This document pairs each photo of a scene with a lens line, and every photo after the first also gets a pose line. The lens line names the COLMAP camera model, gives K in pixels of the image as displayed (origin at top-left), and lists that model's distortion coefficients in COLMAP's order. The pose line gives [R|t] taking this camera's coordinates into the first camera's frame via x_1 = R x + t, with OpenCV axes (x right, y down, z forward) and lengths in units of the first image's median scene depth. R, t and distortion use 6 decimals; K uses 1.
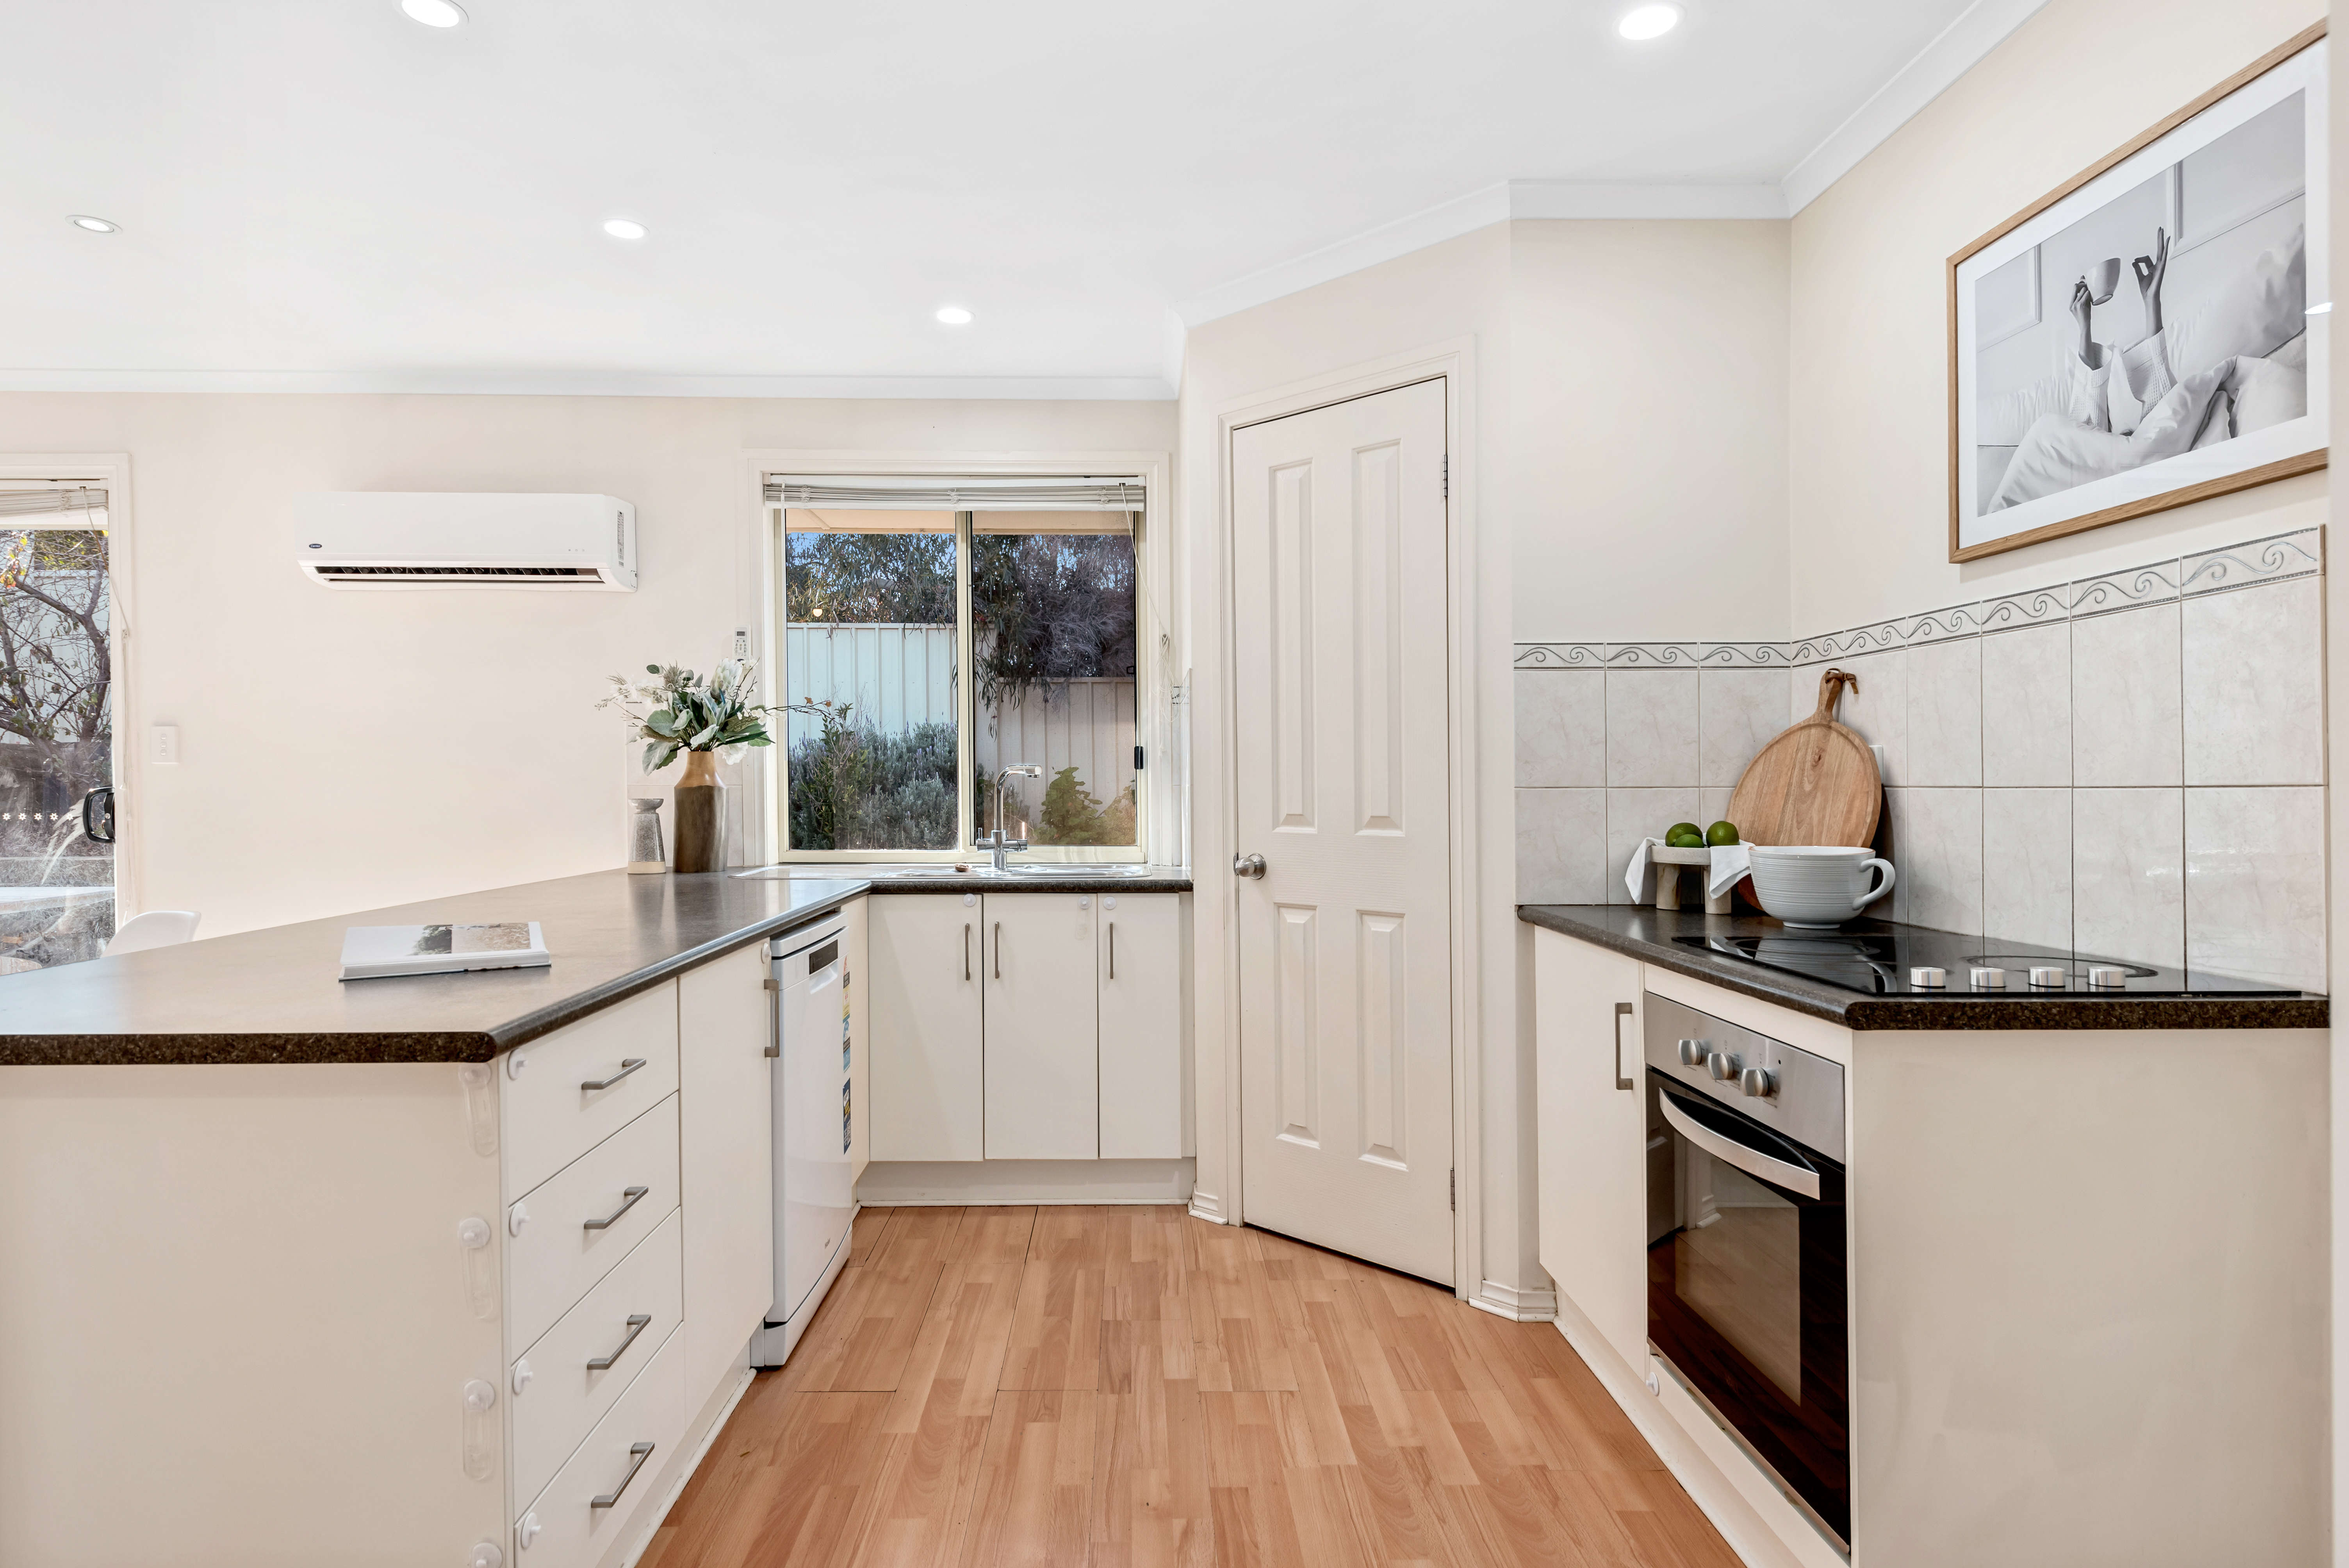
lens RADIAL K [[1296.9, 0, 1174.0], [0, 1296.9, 812.2], [0, 0, 1]] dist [0.022377, -0.000378]
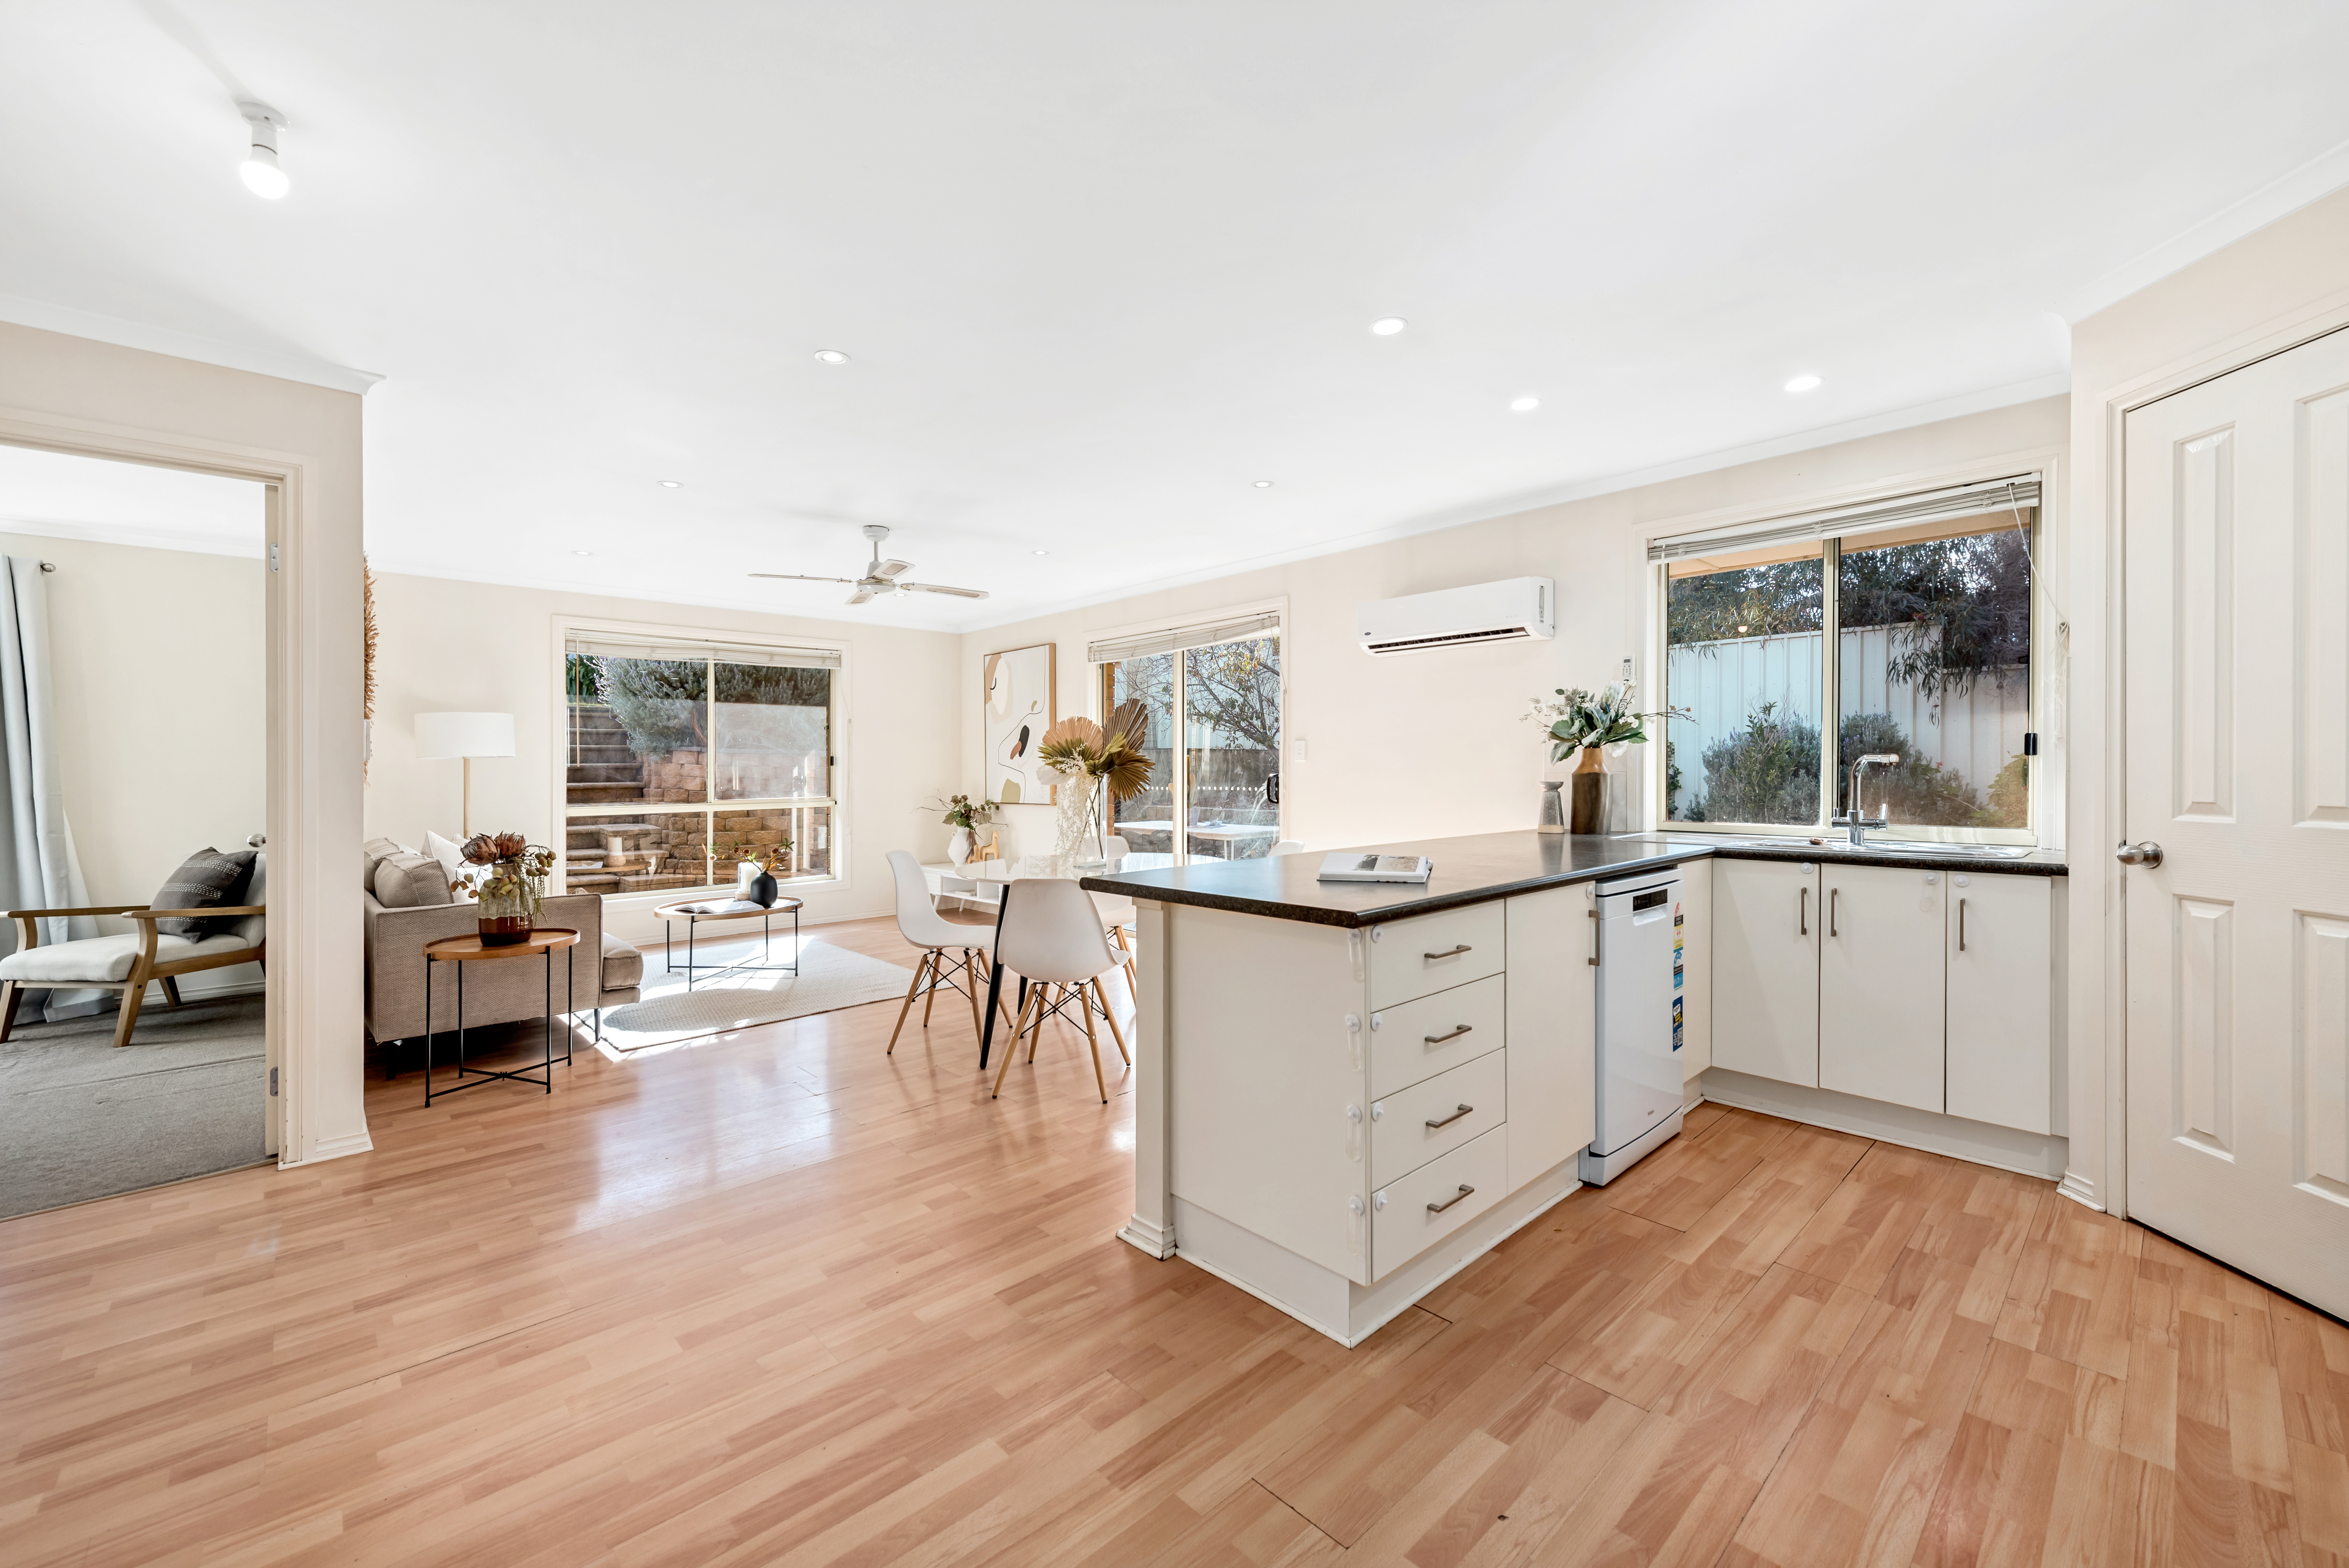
lens RADIAL K [[953.0, 0, 1165.6], [0, 953.0, 775.3], [0, 0, 1]] dist [0.007103, -0.000890]
pose [[0.665276, 0.000867, -0.746597, 0.108884], [-0.011772, 0.999887, -0.009328, -0.002531], [0.746504, 0.014995, 0.665212, -0.030009]]
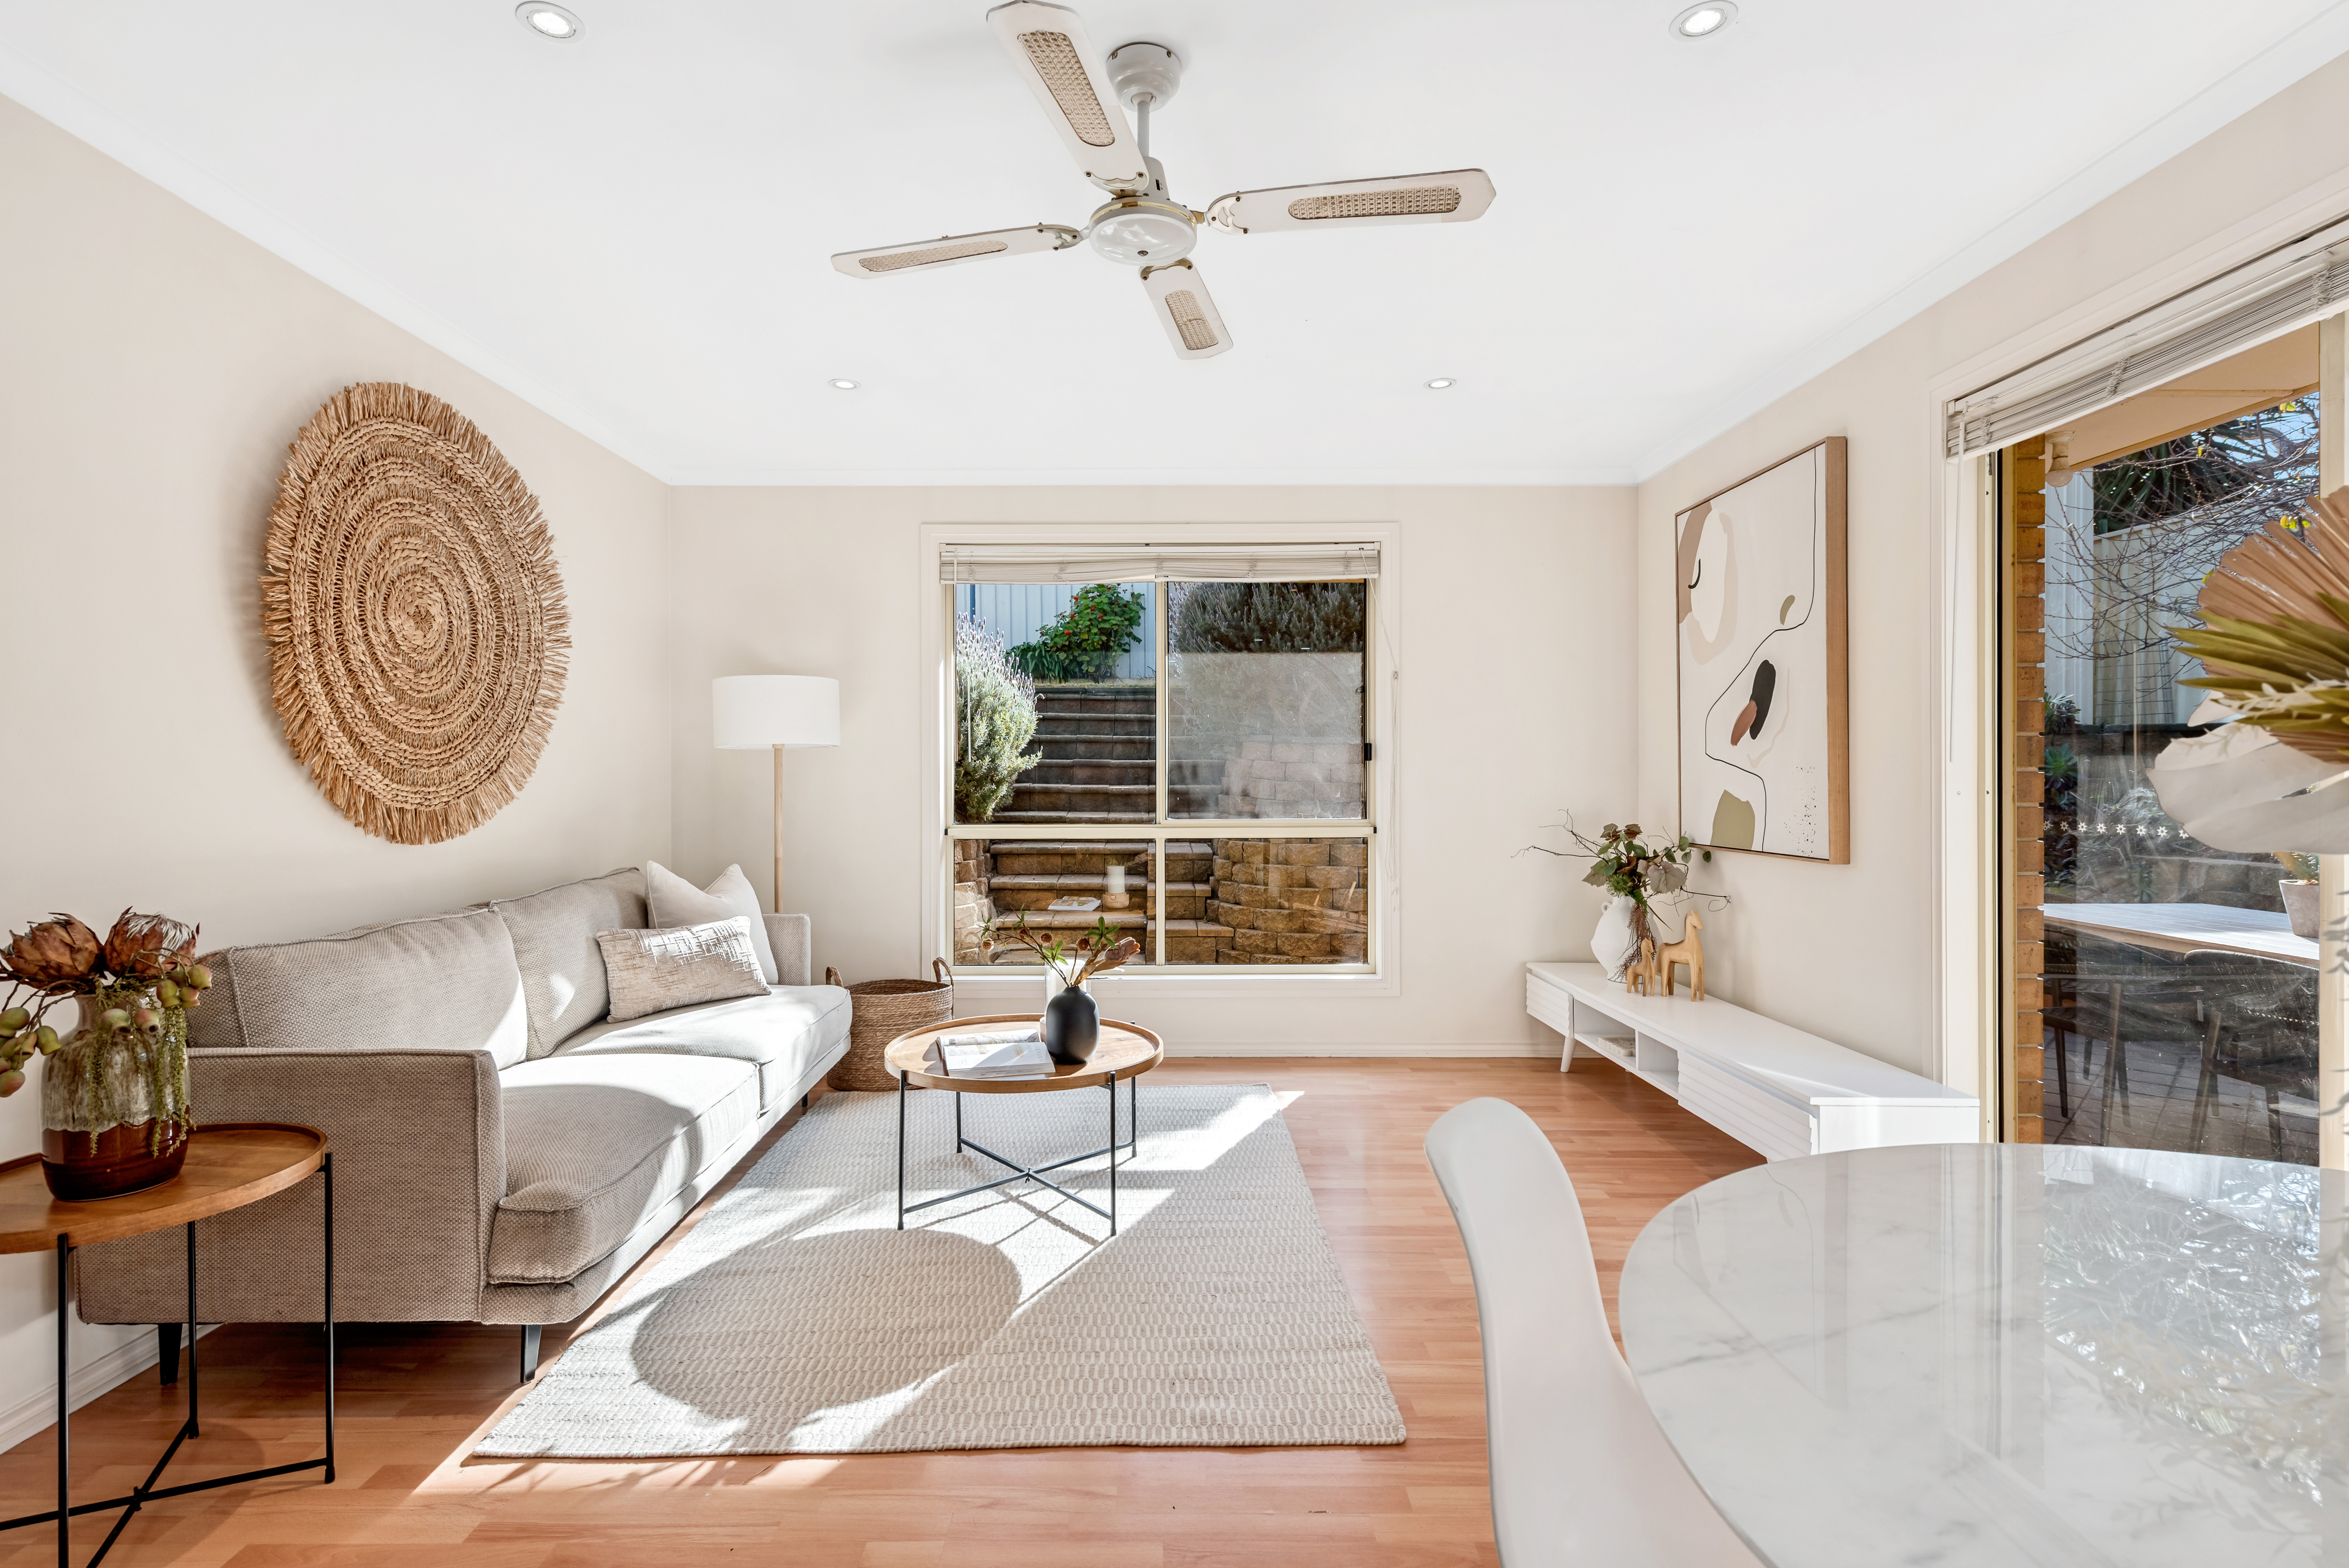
lens RADIAL K [[1084.6, 0, 1174.8], [0, 1084.6, 767.3], [0, 0, 1]] dist [0.000559, 0.000109]
pose [[-0.006977, -0.005636, -0.999960, -0.725280], [-0.024662, 0.999681, -0.005462, -0.015255], [0.999671, 0.024623, -0.007113, 0.643488]]
